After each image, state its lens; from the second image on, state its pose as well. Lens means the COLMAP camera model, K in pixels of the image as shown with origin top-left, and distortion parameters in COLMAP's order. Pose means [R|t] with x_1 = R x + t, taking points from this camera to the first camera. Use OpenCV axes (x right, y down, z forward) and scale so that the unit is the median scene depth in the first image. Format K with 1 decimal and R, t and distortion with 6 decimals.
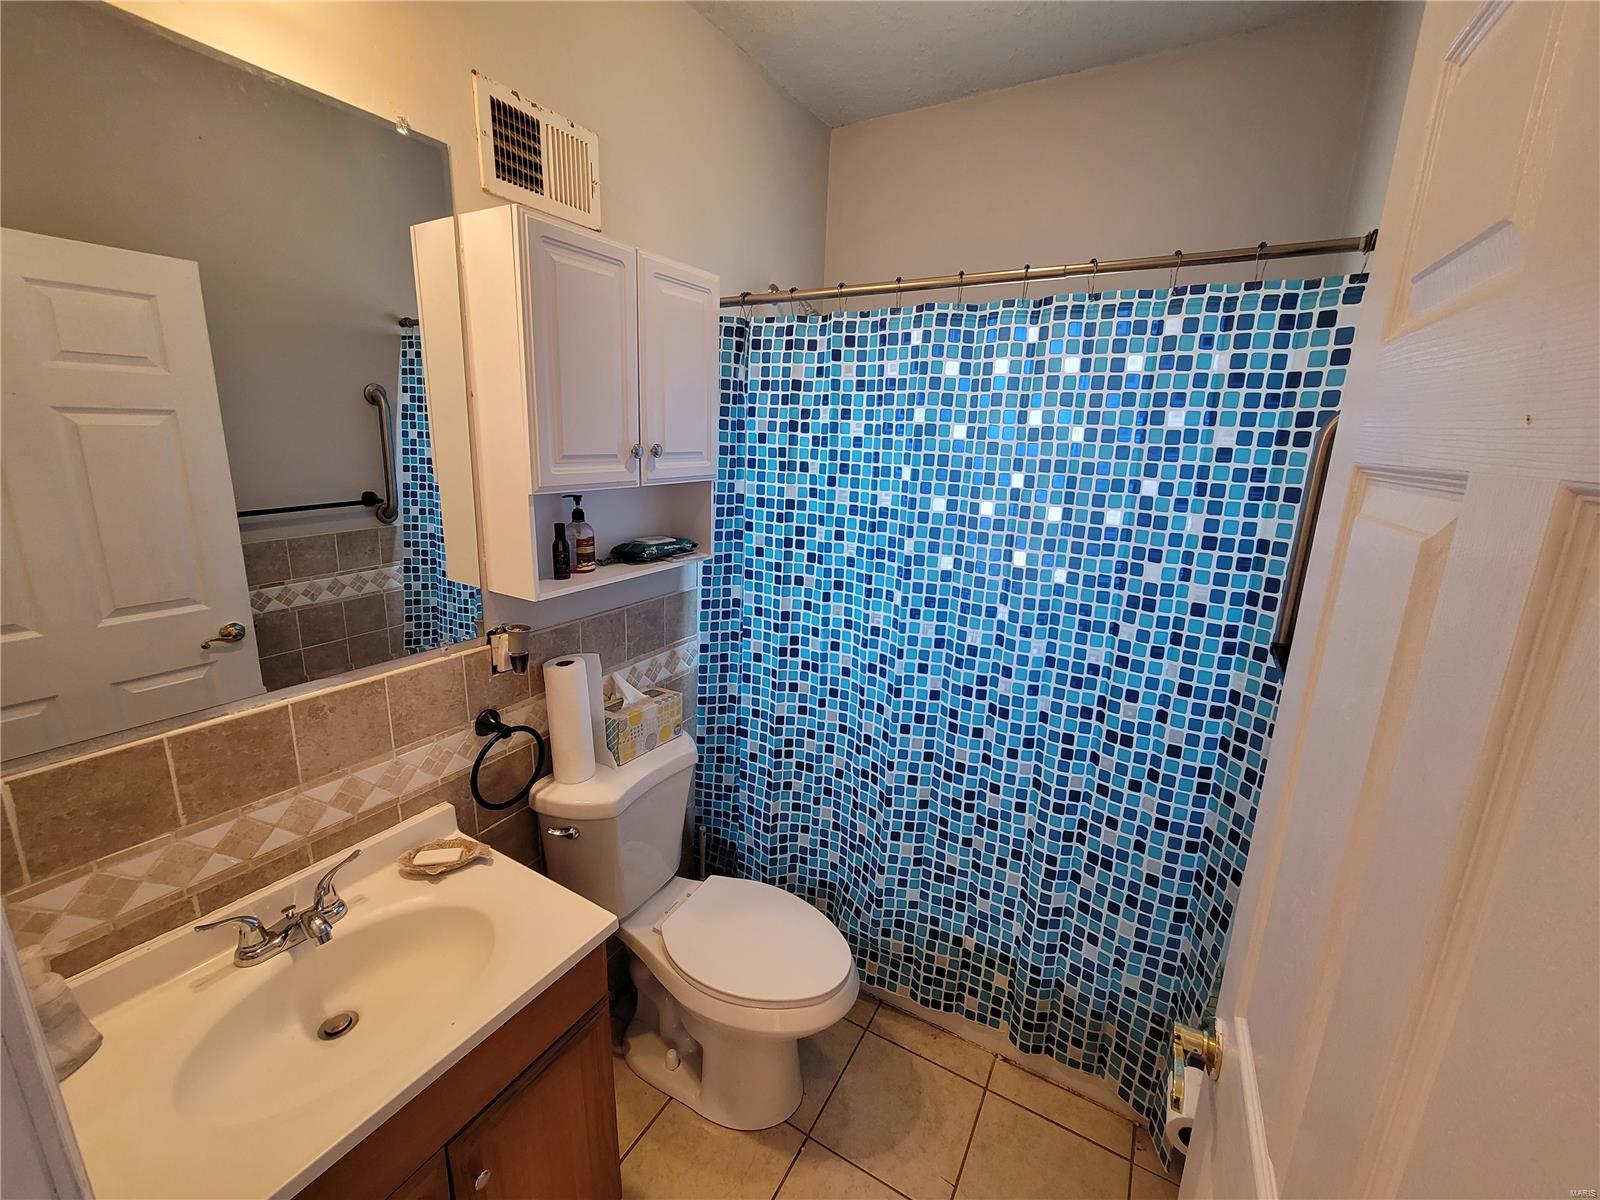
lens RADIAL K [[652.6, 0, 796.3], [0, 652.6, 595.2], [0, 0, 1]] dist [-0.002475, 0.000560]
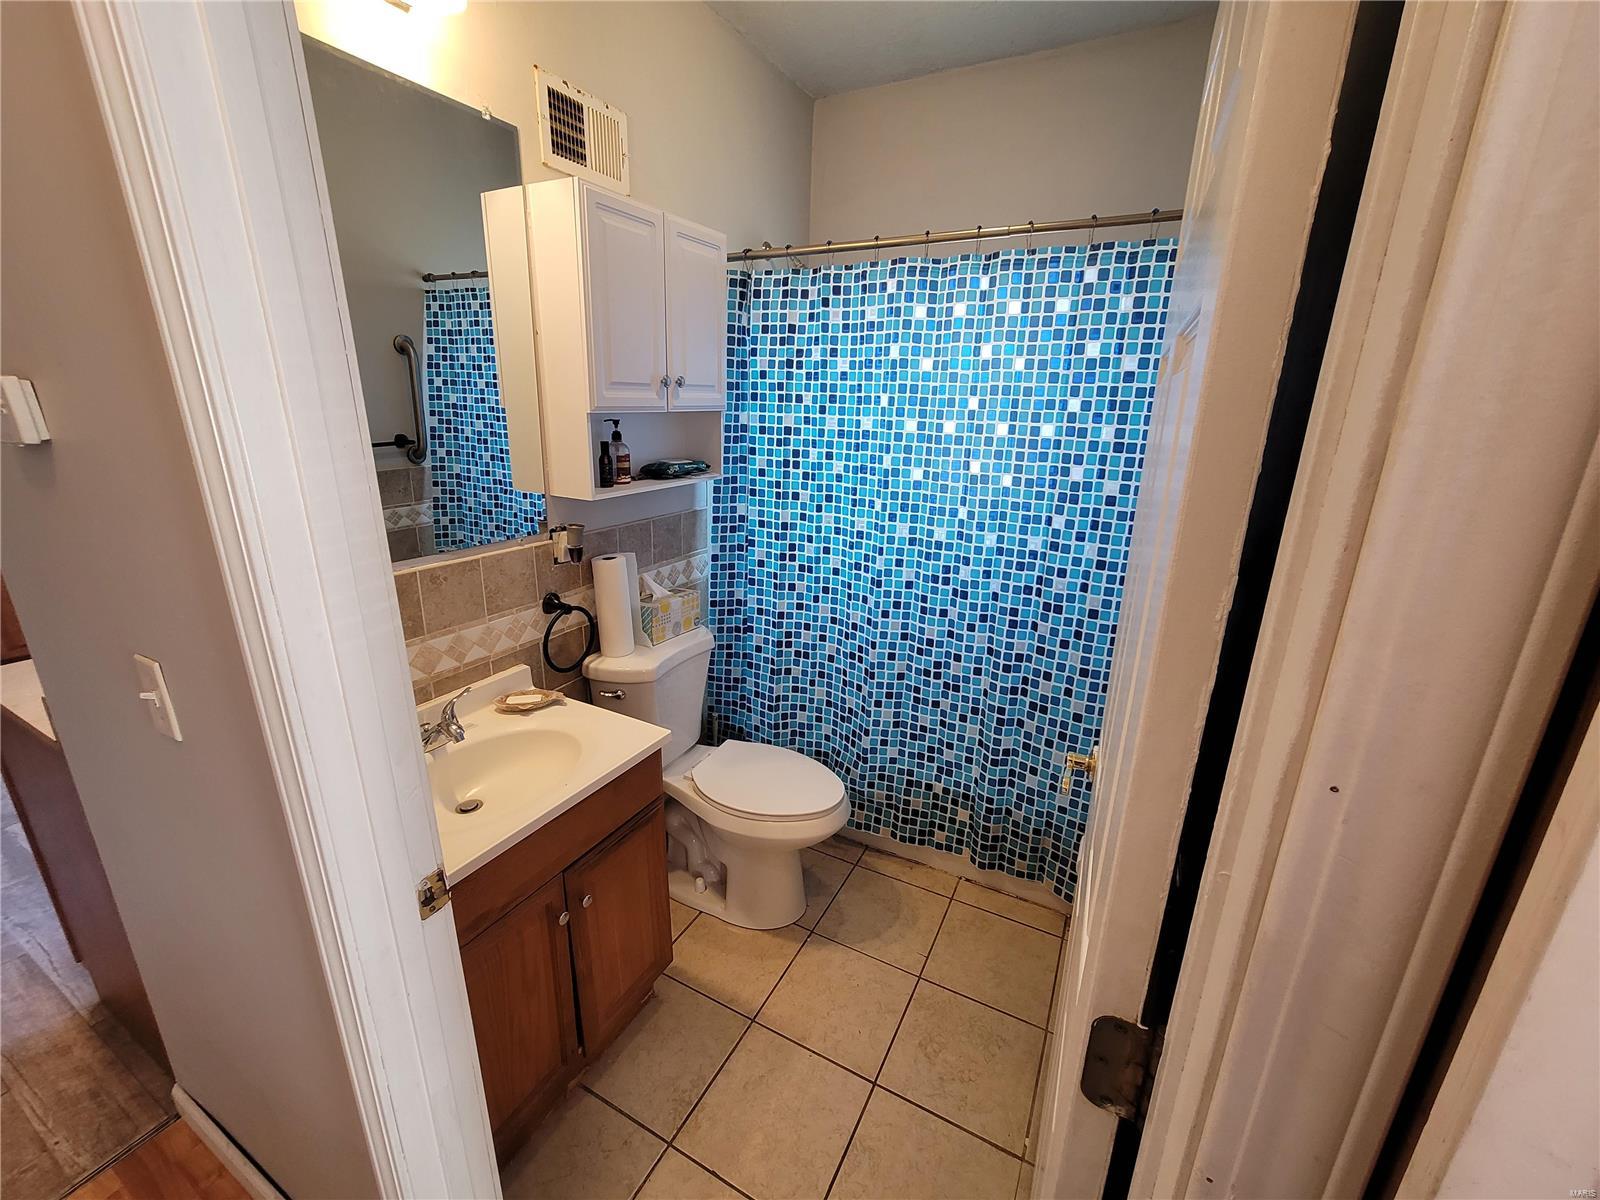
lens RADIAL K [[652.6, 0, 796.3], [0, 652.6, 595.2], [0, 0, 1]] dist [-0.002475, 0.000560]
pose [[0.999329, -0.017462, 0.032203, -0.039952], [0.015779, 0.998534, 0.051784, 0.106554], [-0.033060, -0.051241, 0.998139, -0.222783]]
